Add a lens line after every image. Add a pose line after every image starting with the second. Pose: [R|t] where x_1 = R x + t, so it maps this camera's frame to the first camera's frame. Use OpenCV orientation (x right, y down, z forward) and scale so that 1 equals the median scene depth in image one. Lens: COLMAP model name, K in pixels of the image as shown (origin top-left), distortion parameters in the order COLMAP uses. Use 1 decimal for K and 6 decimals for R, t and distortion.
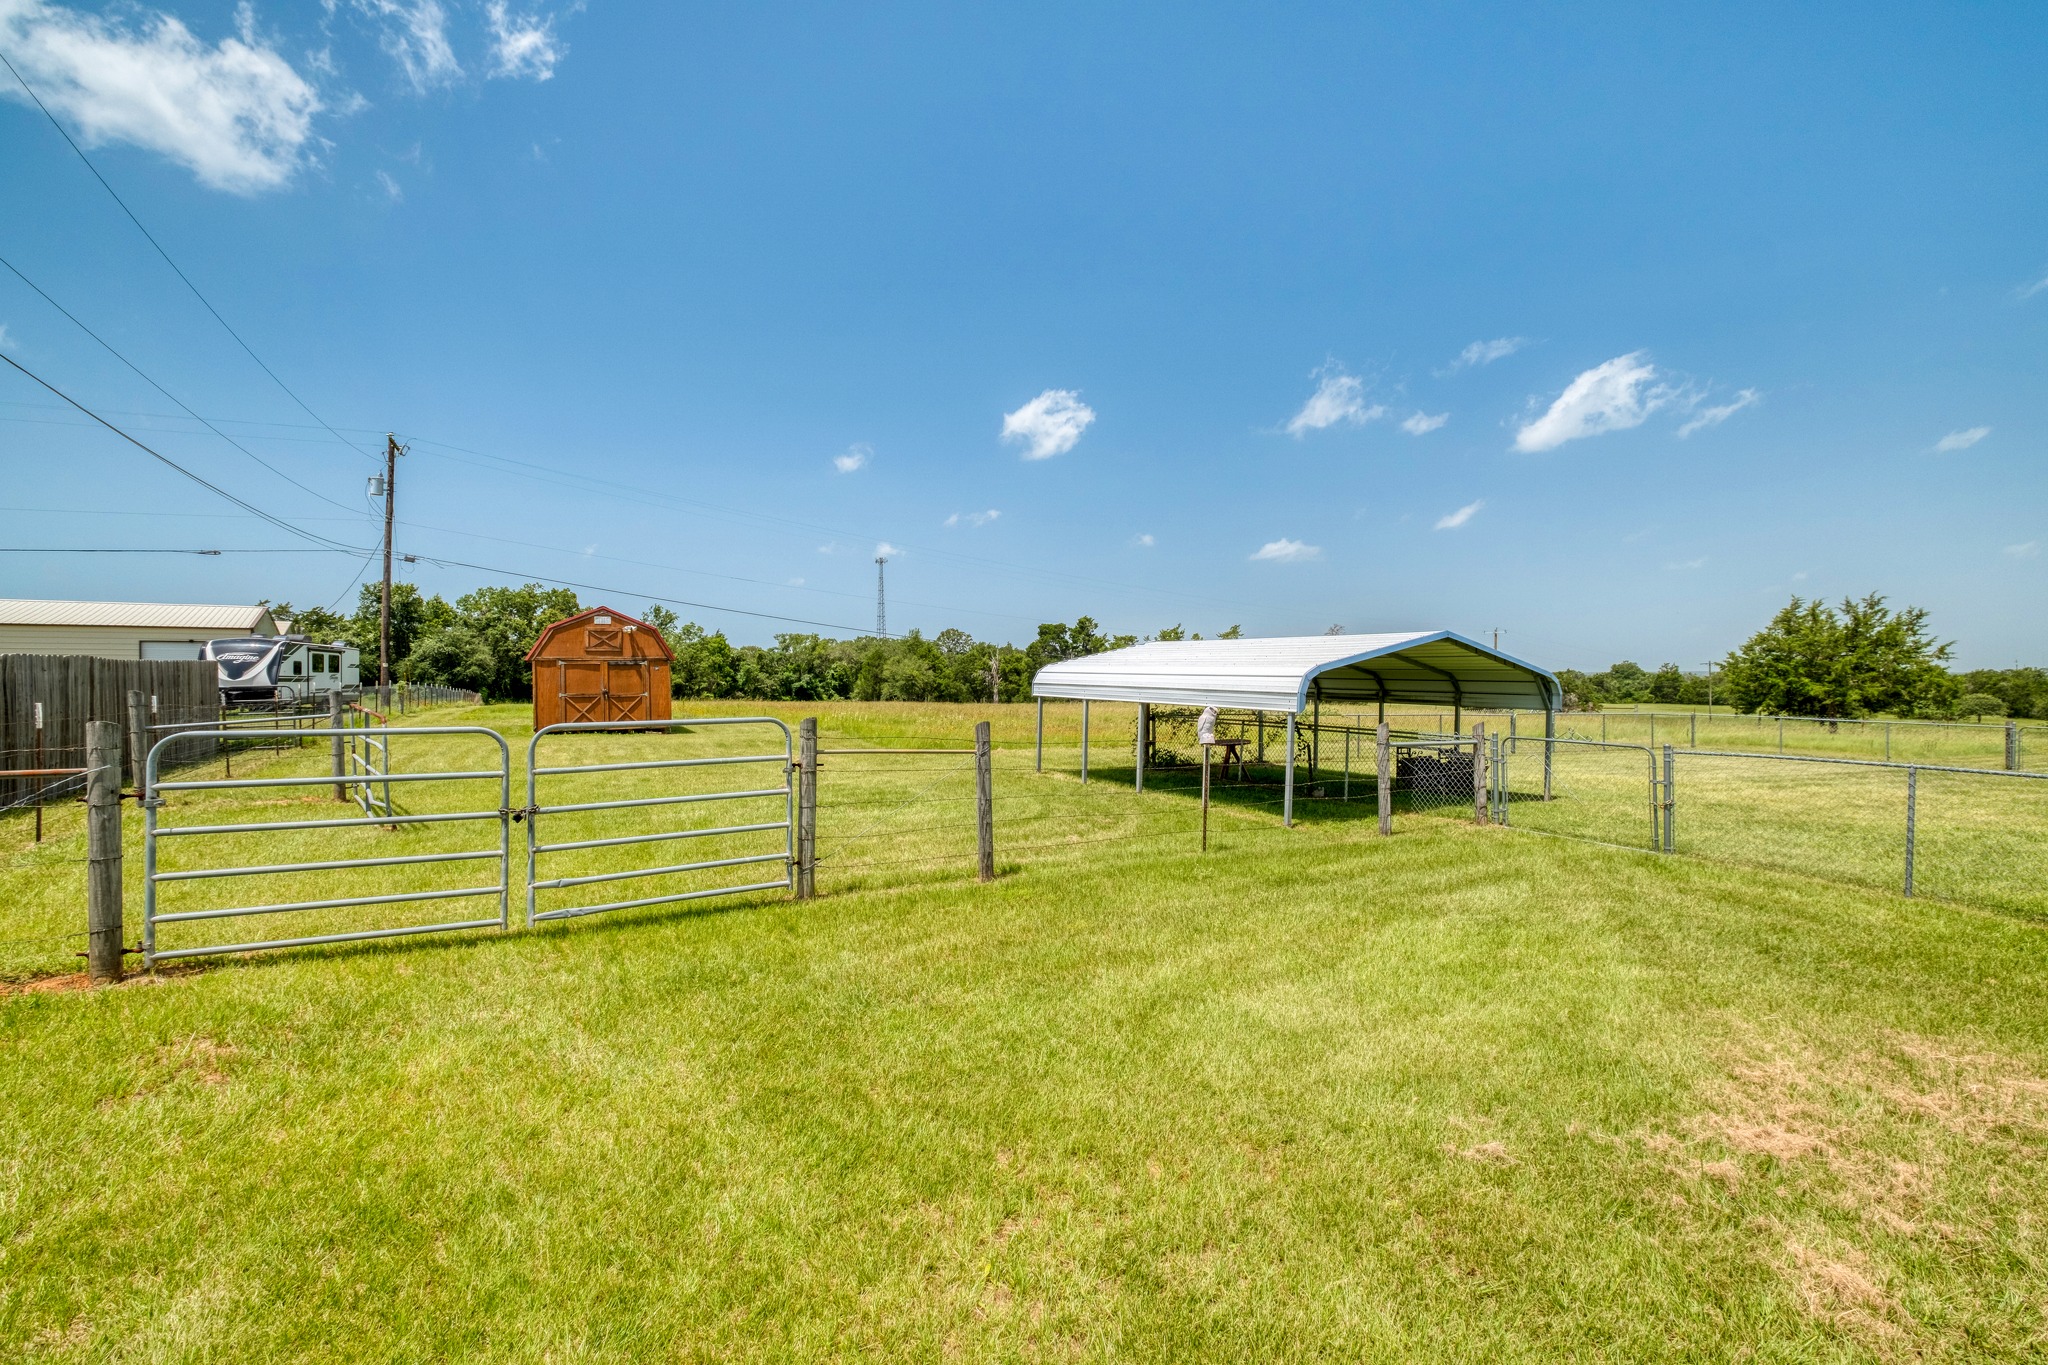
lens RADIAL K [[882.1, 0, 1014.0], [0, 882.1, 682.0], [0, 0, 1]] dist [-0.000450, -0.000206]
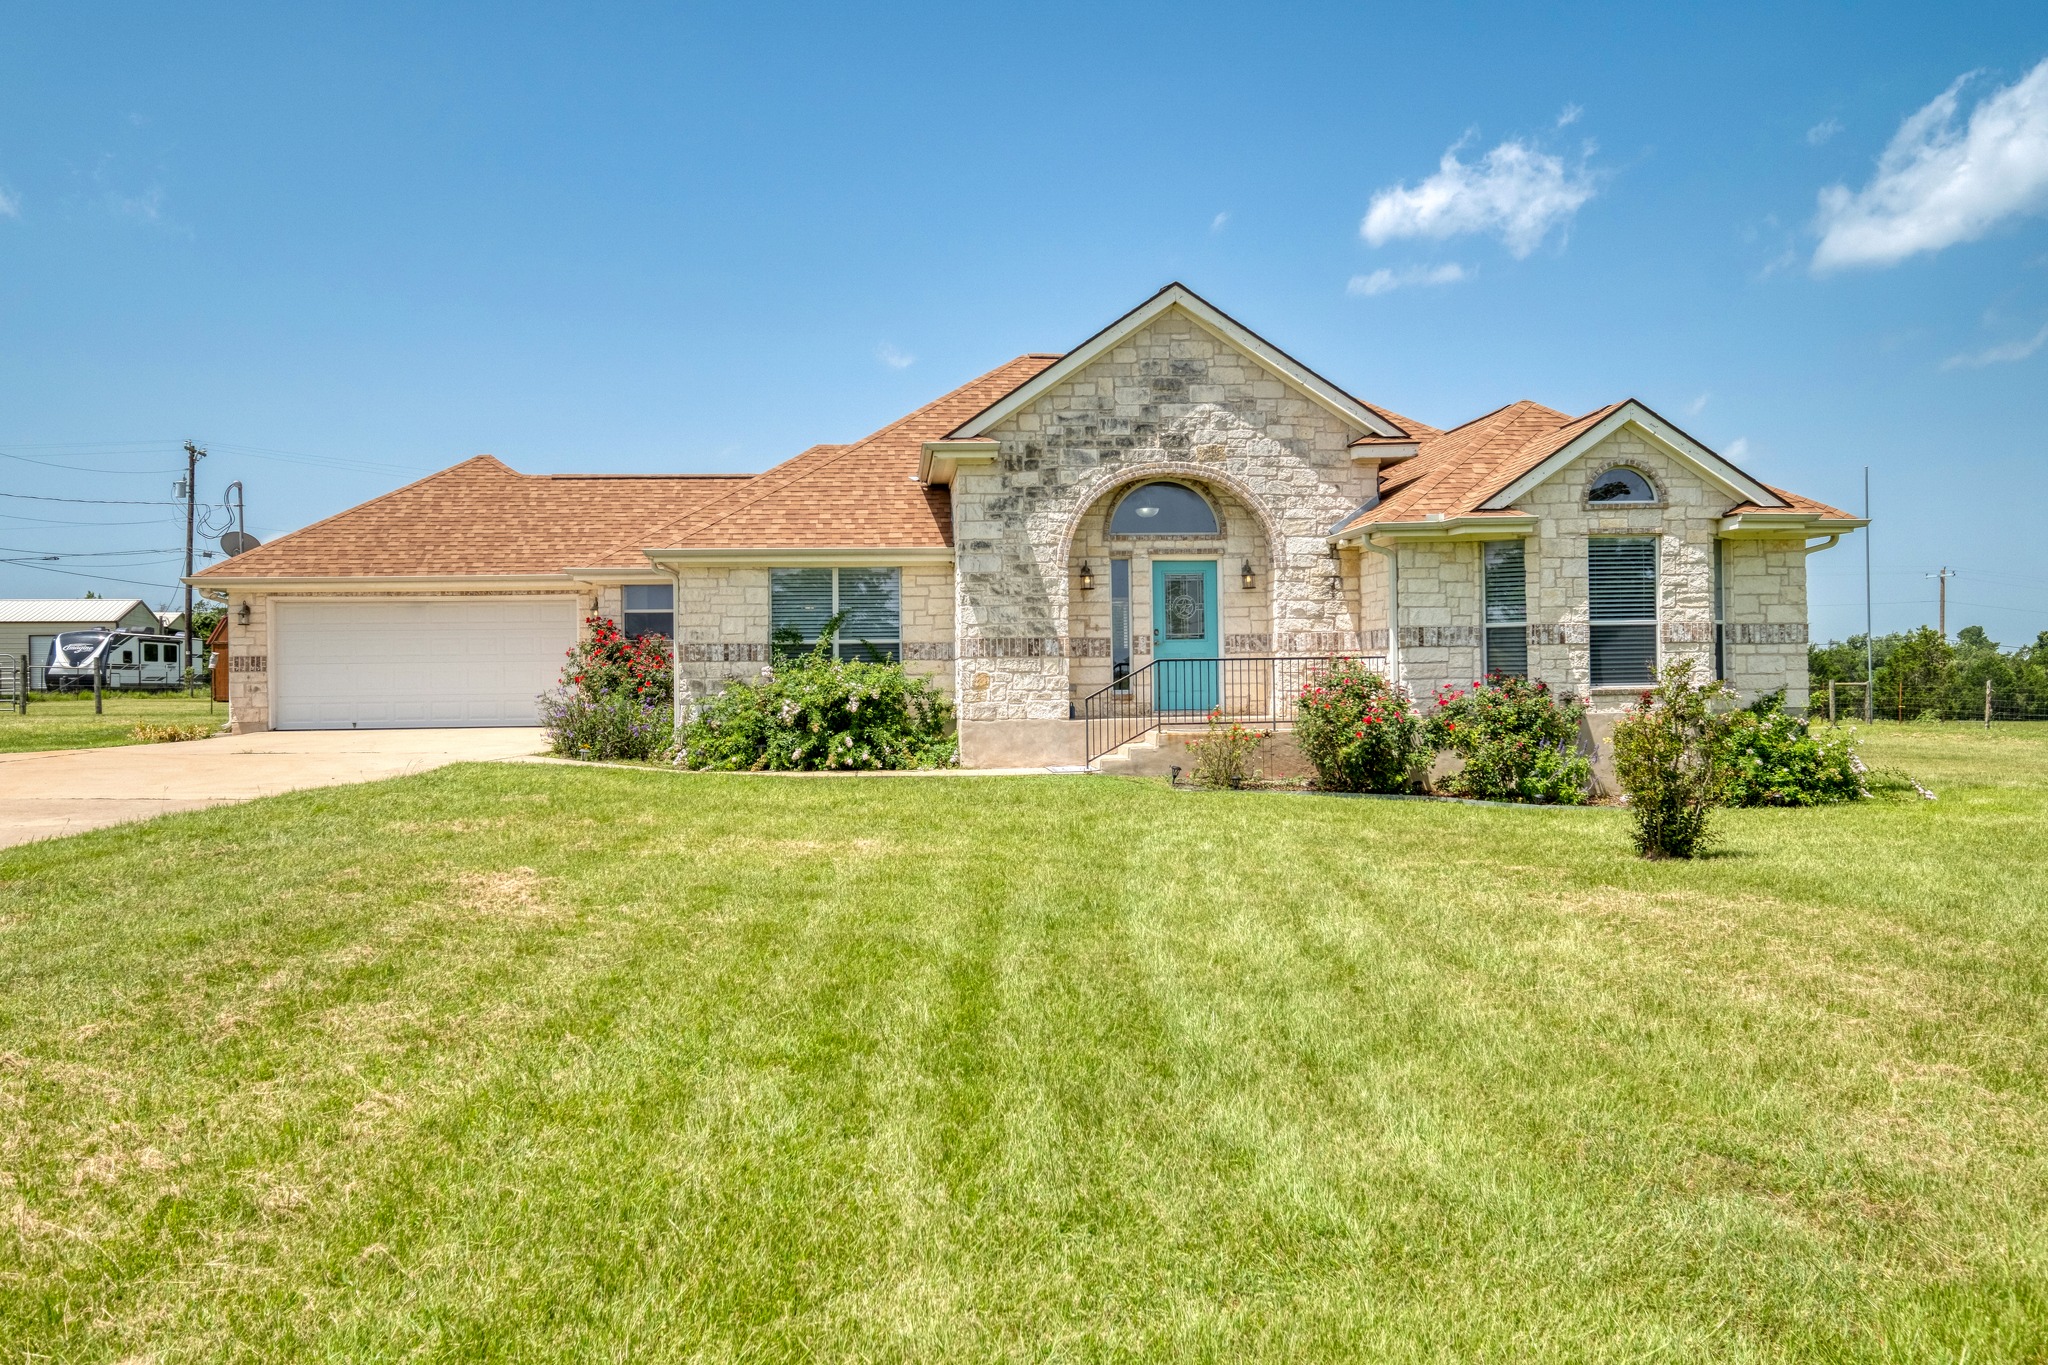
lens RADIAL K [[1879.1, 0, 1026.0], [0, 1879.1, 675.6], [0, 0, 1]] dist [0.039963, 0.000000]
pose [[0.915844, -0.013672, -0.401300, 1.167943], [0.009592, 0.999880, -0.012174, 0.046794], [0.401419, 0.007301, 0.915866, -0.722711]]
